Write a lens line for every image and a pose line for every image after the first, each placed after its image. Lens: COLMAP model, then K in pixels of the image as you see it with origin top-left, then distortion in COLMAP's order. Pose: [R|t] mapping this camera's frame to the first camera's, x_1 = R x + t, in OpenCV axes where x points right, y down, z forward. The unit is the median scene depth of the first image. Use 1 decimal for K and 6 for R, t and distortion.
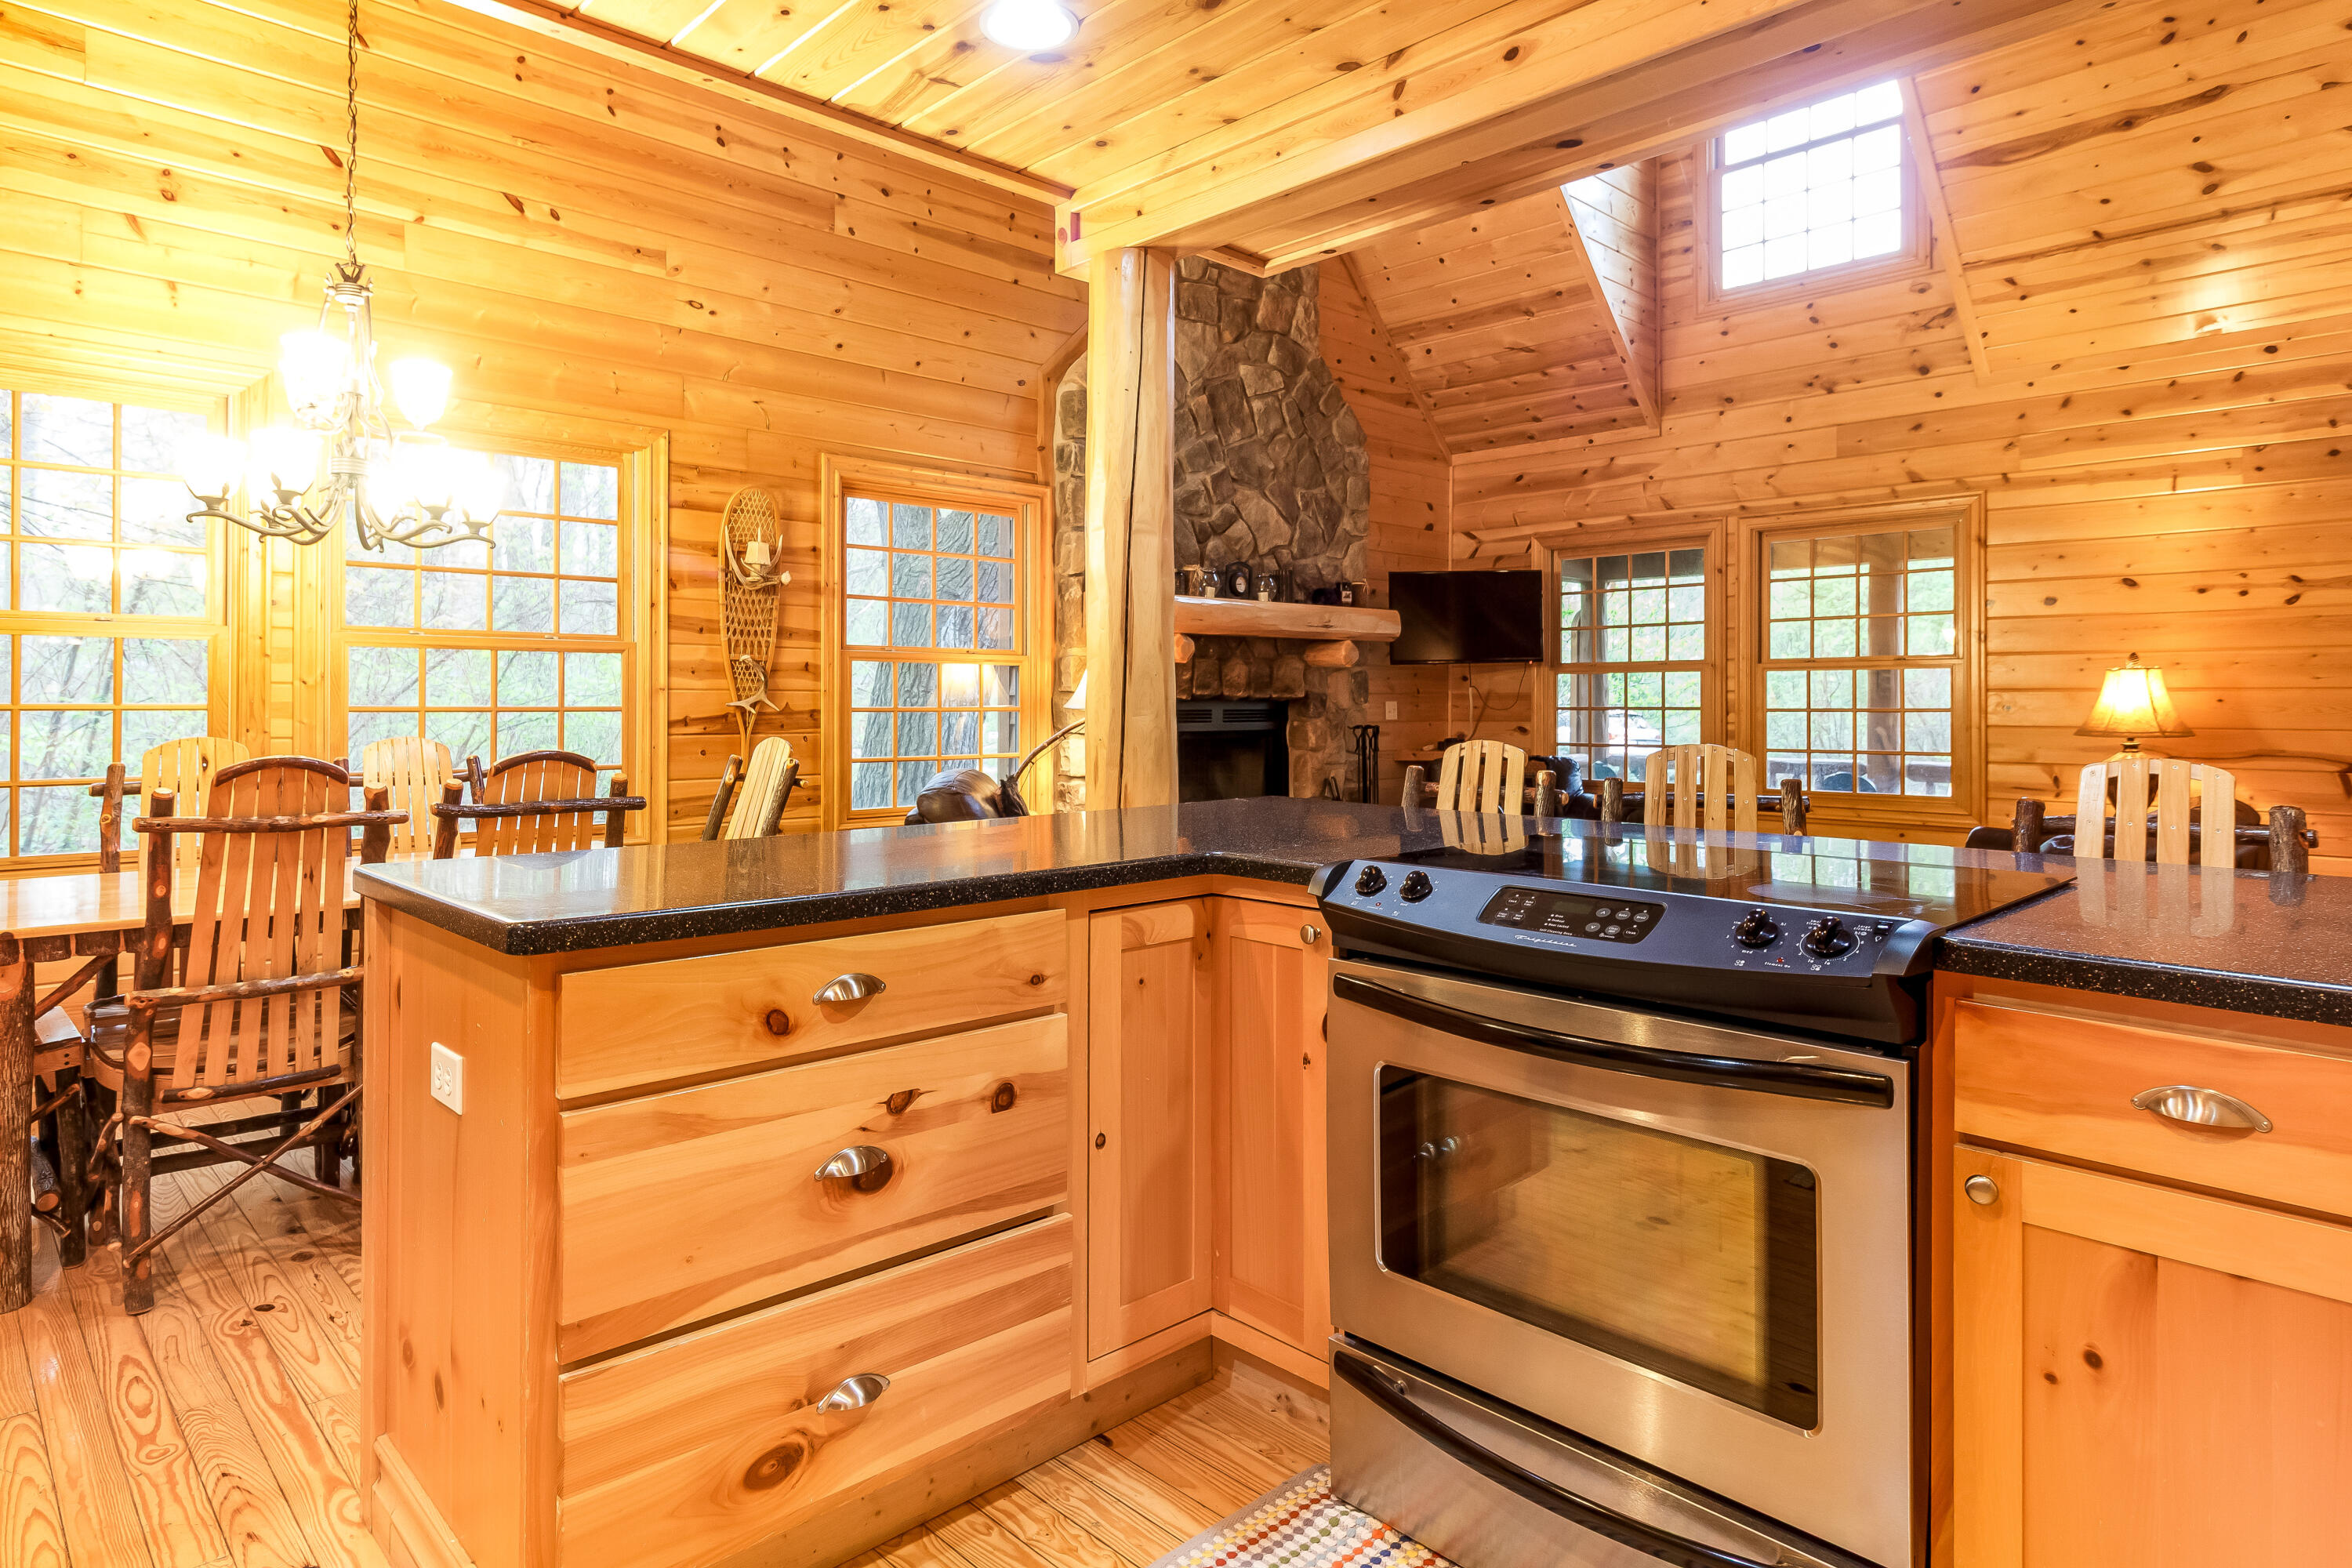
lens RADIAL K [[1323.1, 0, 1162.8], [0, 1323.1, 689.1], [0, 0, 1]] dist [0.006772, 0.000384]
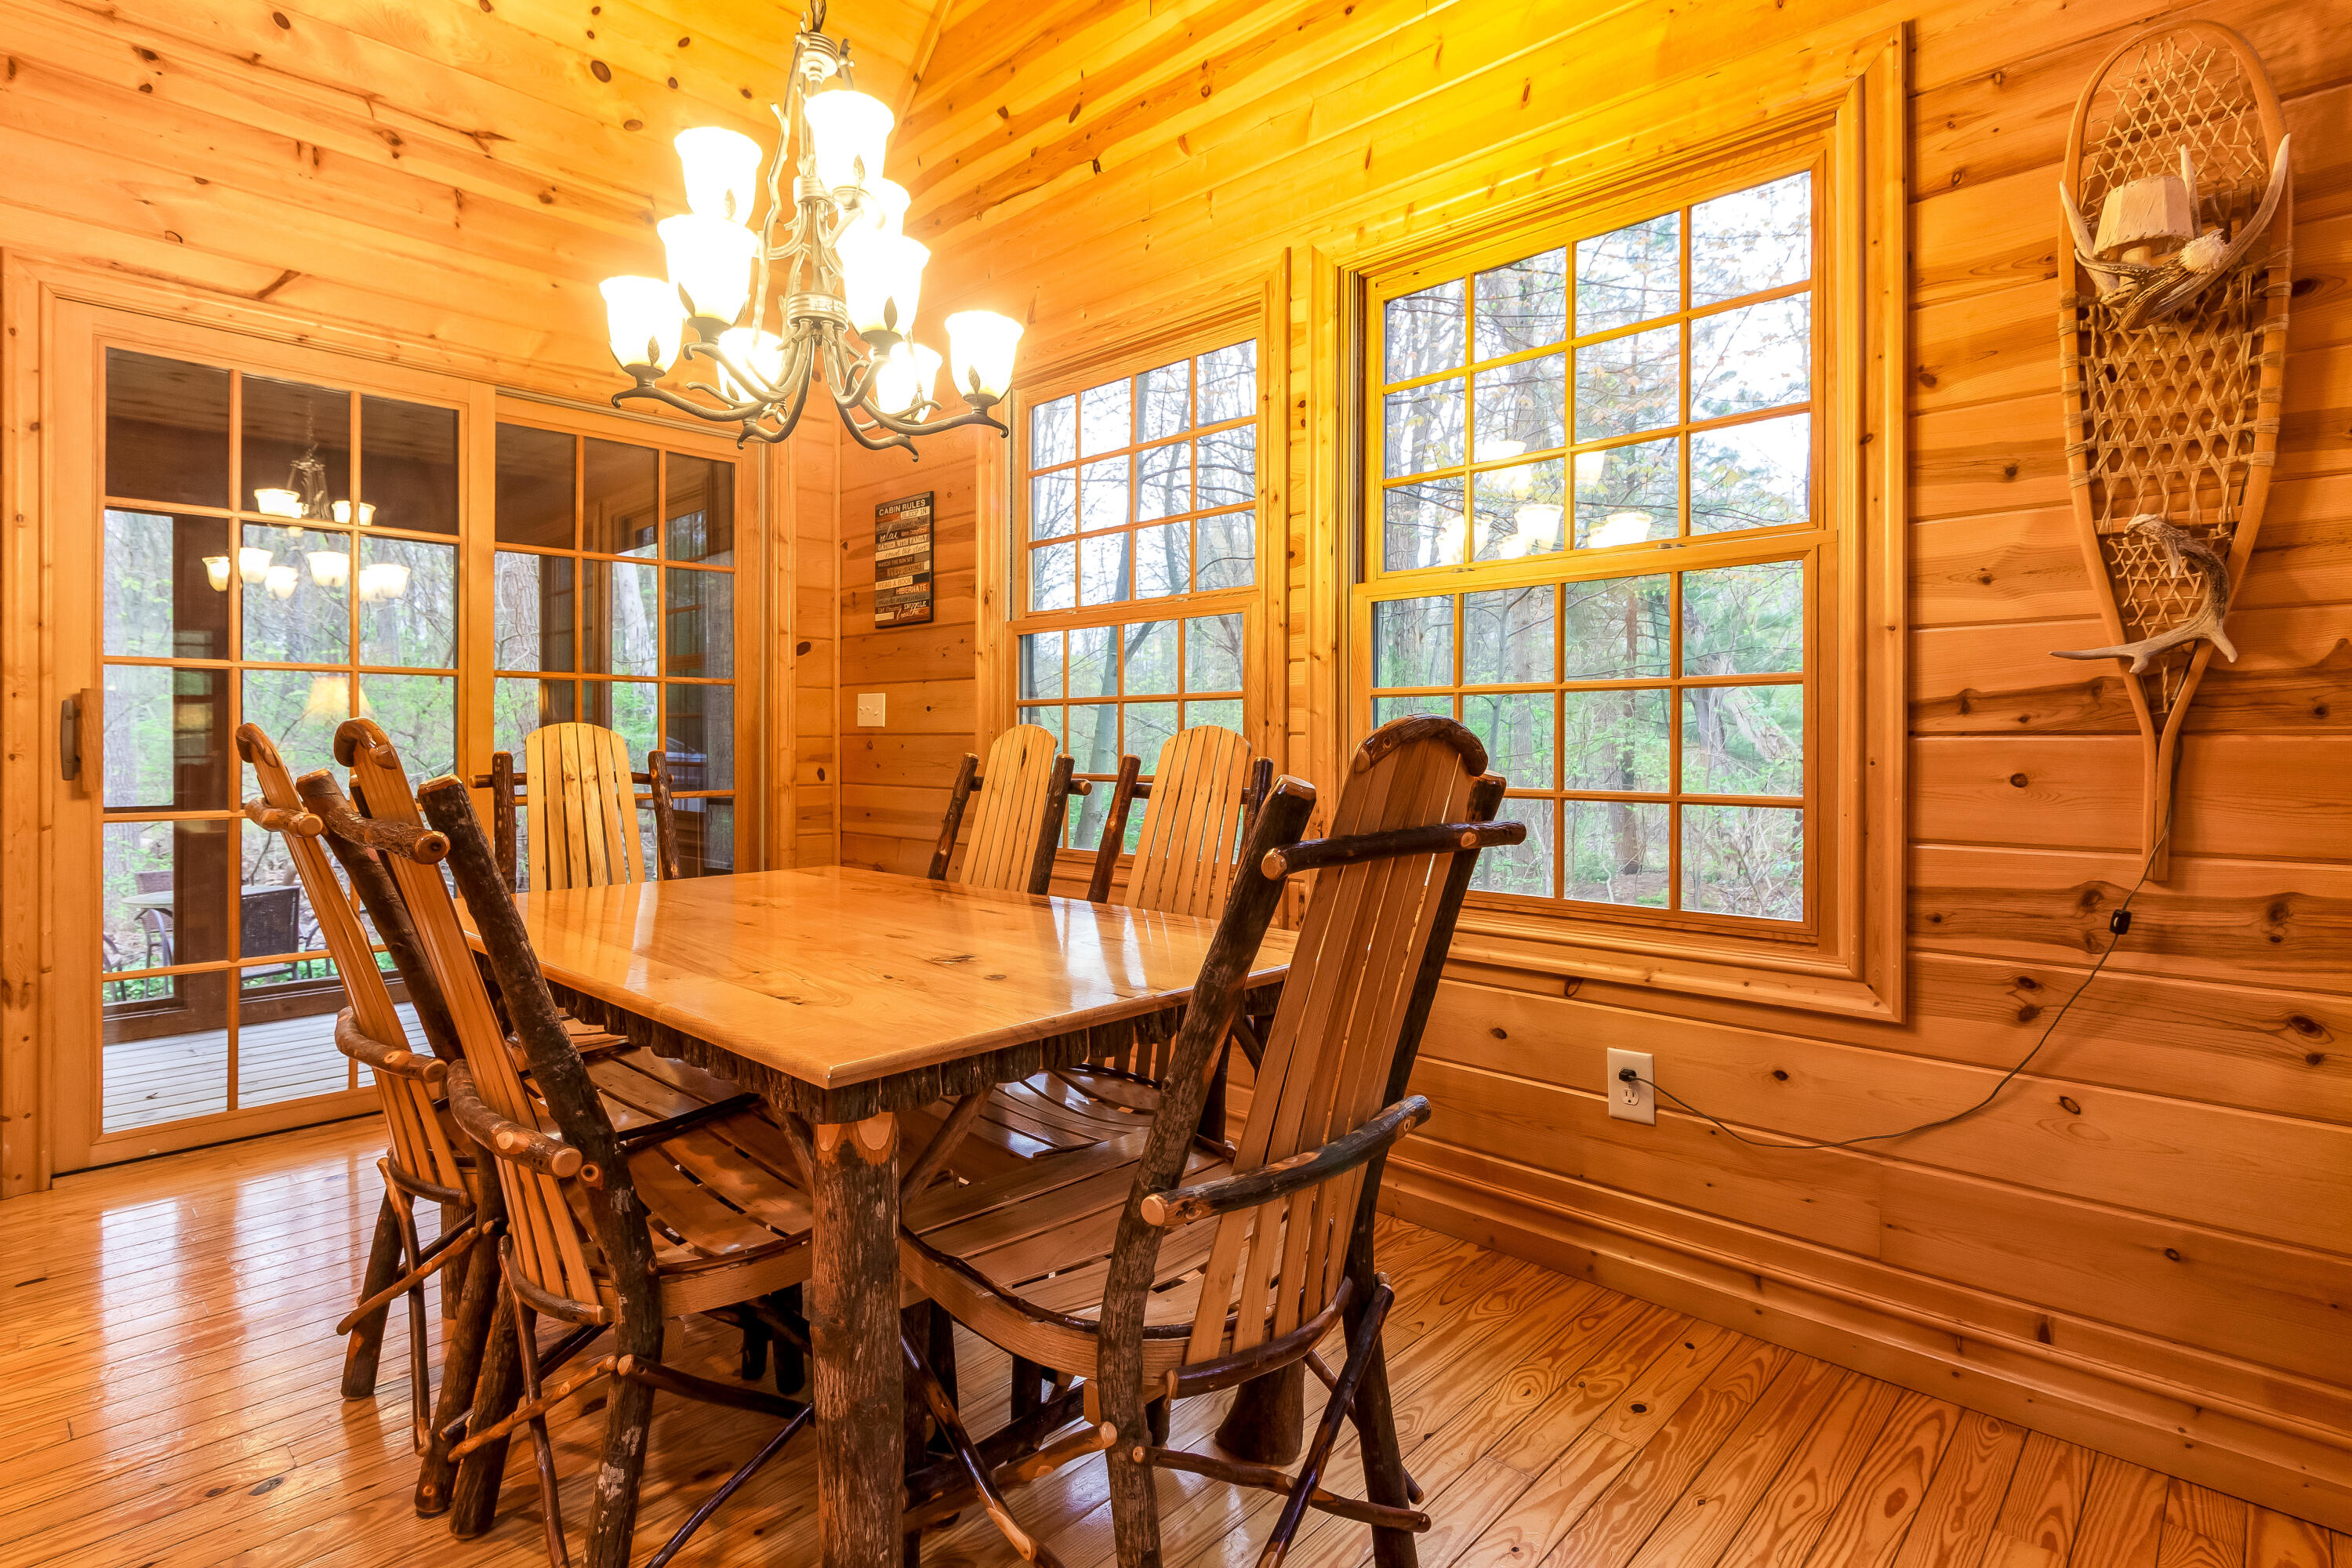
lens RADIAL K [[1162.9, 0, 1156.5], [0, 1162.9, 738.8], [0, 0, 1]] dist [0.006933, -0.002167]
pose [[0.042379, -0.004236, -0.999093, -0.007401], [0.011864, 0.999923, -0.003736, 0.031790], [0.999031, -0.011695, 0.042426, 0.680945]]
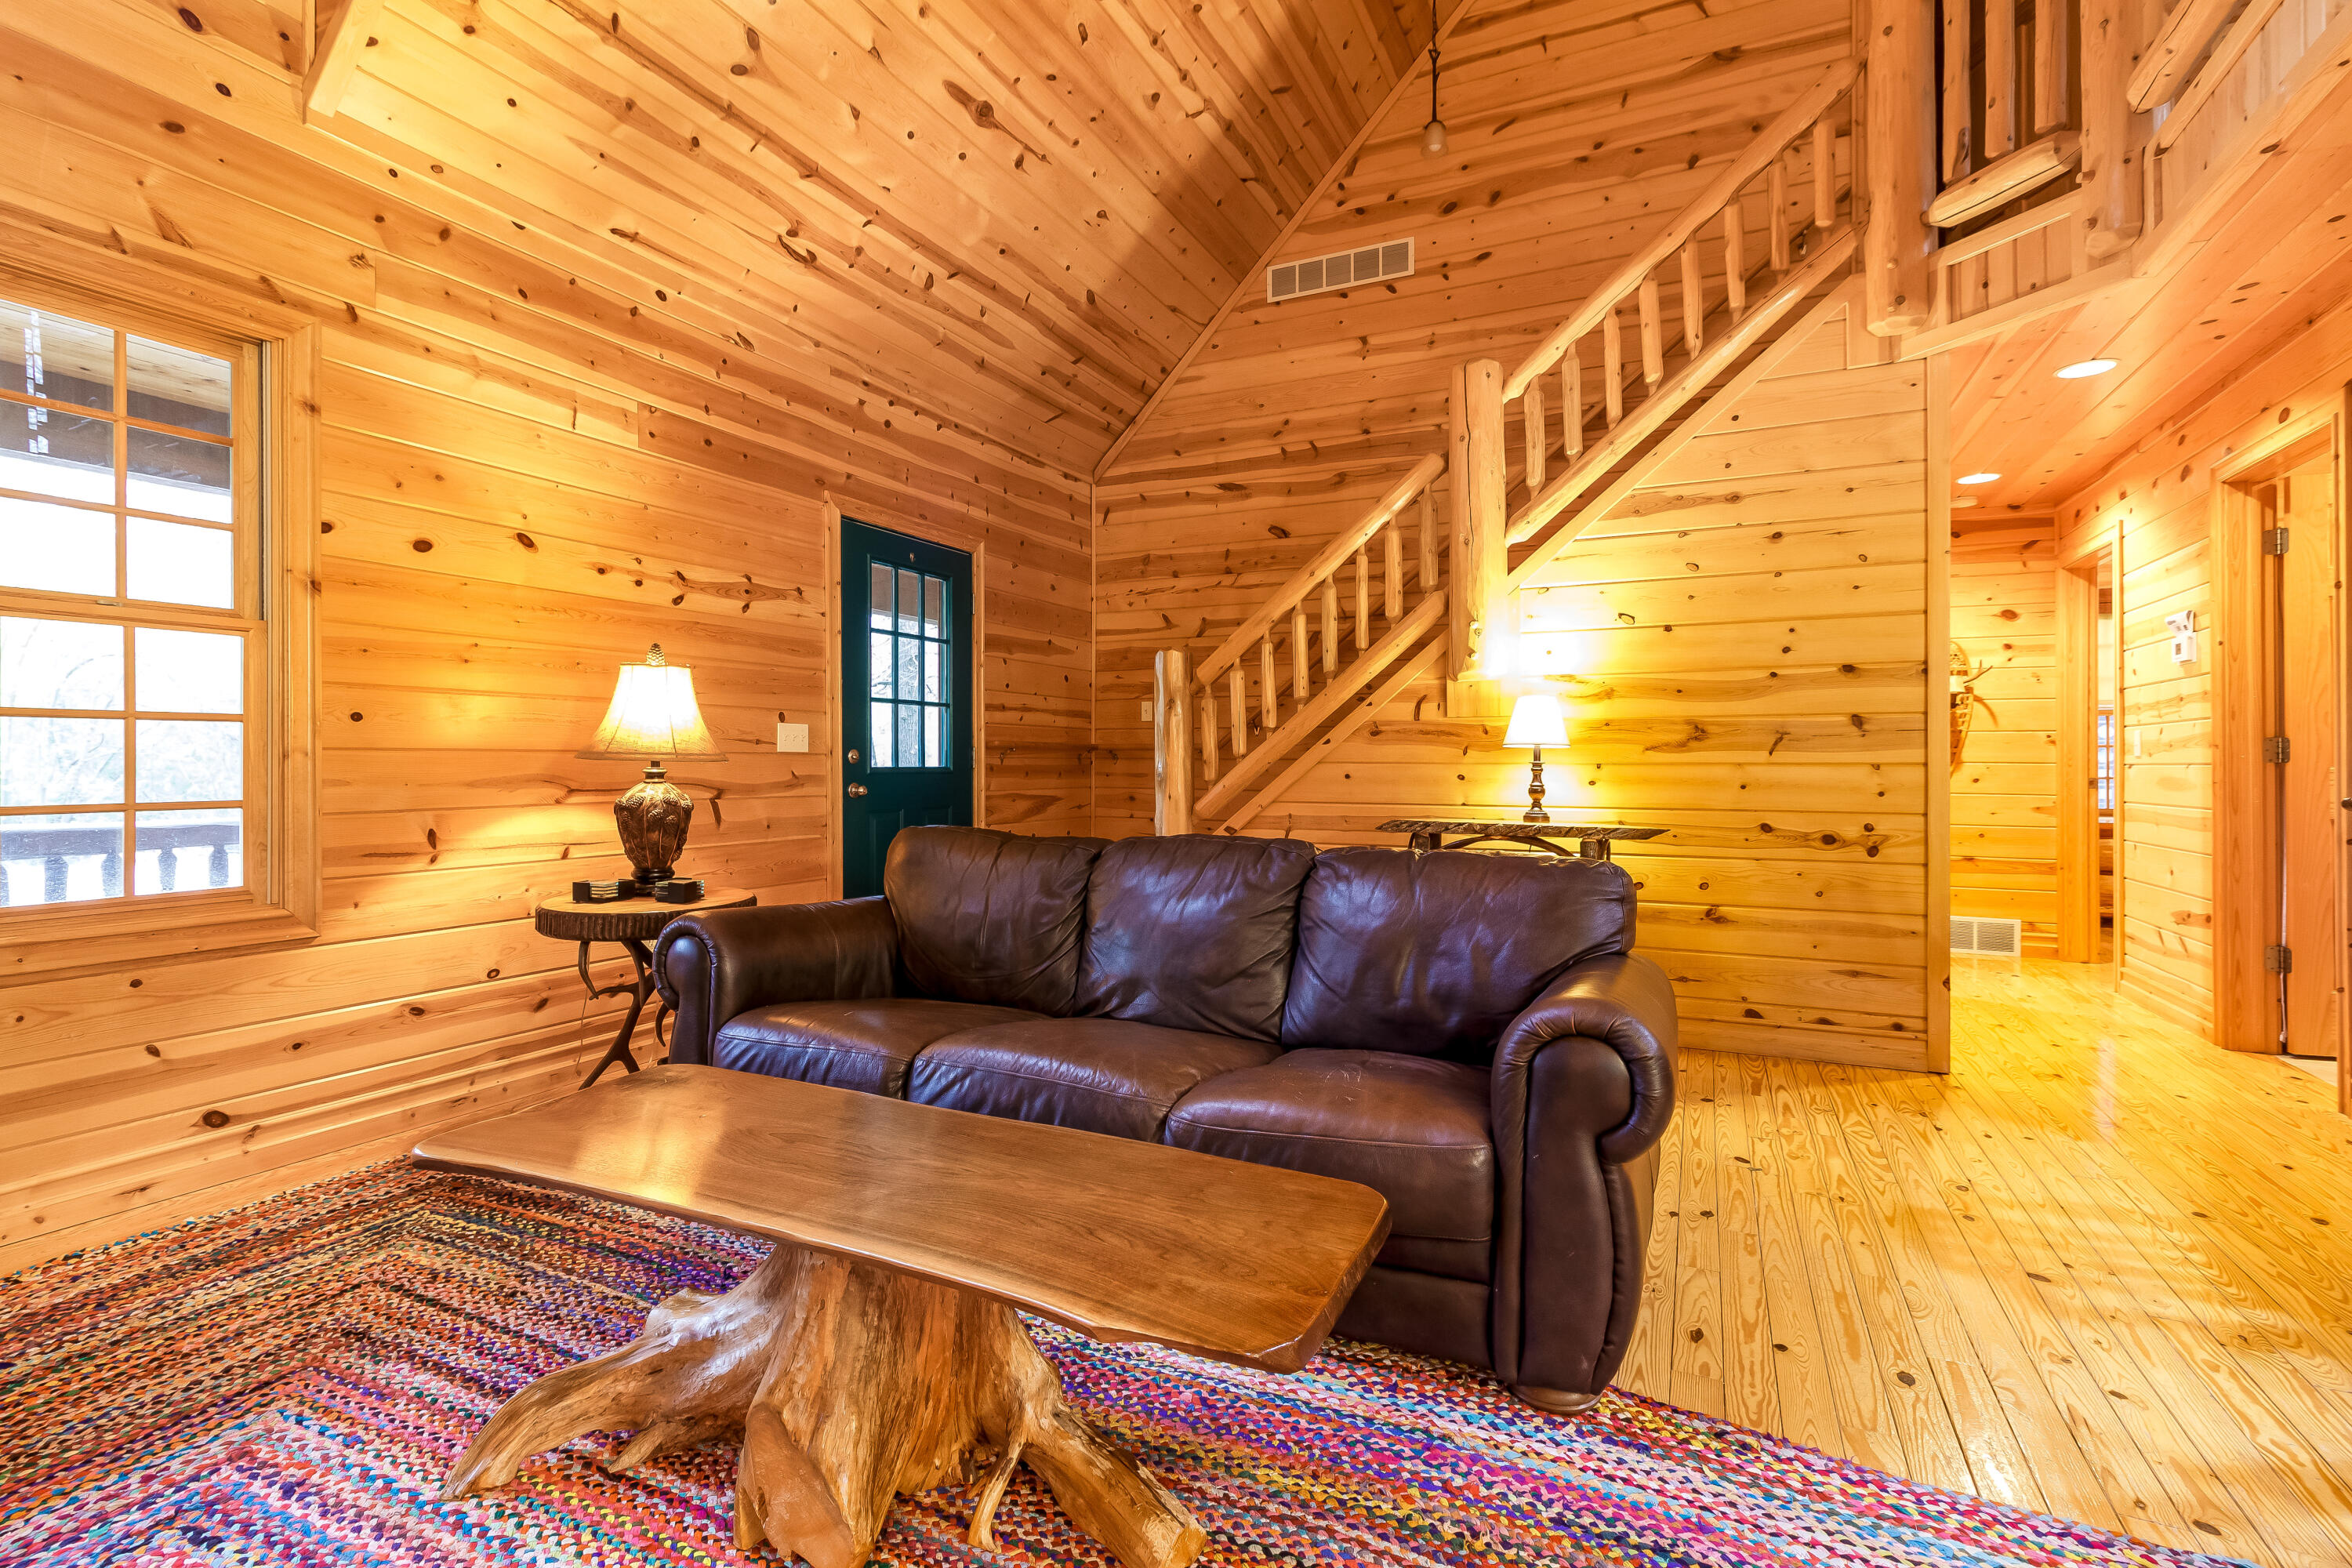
lens RADIAL K [[1099.0, 0, 1166.2], [0, 1099.0, 746.6], [0, 0, 1]] dist [0.005001, -0.000874]
pose [[-0.343673, 0.011444, 0.939019, 0.085686], [-0.012886, 0.999774, -0.016901, 0.034984], [-0.939001, -0.017909, -0.343448, 0.965837]]
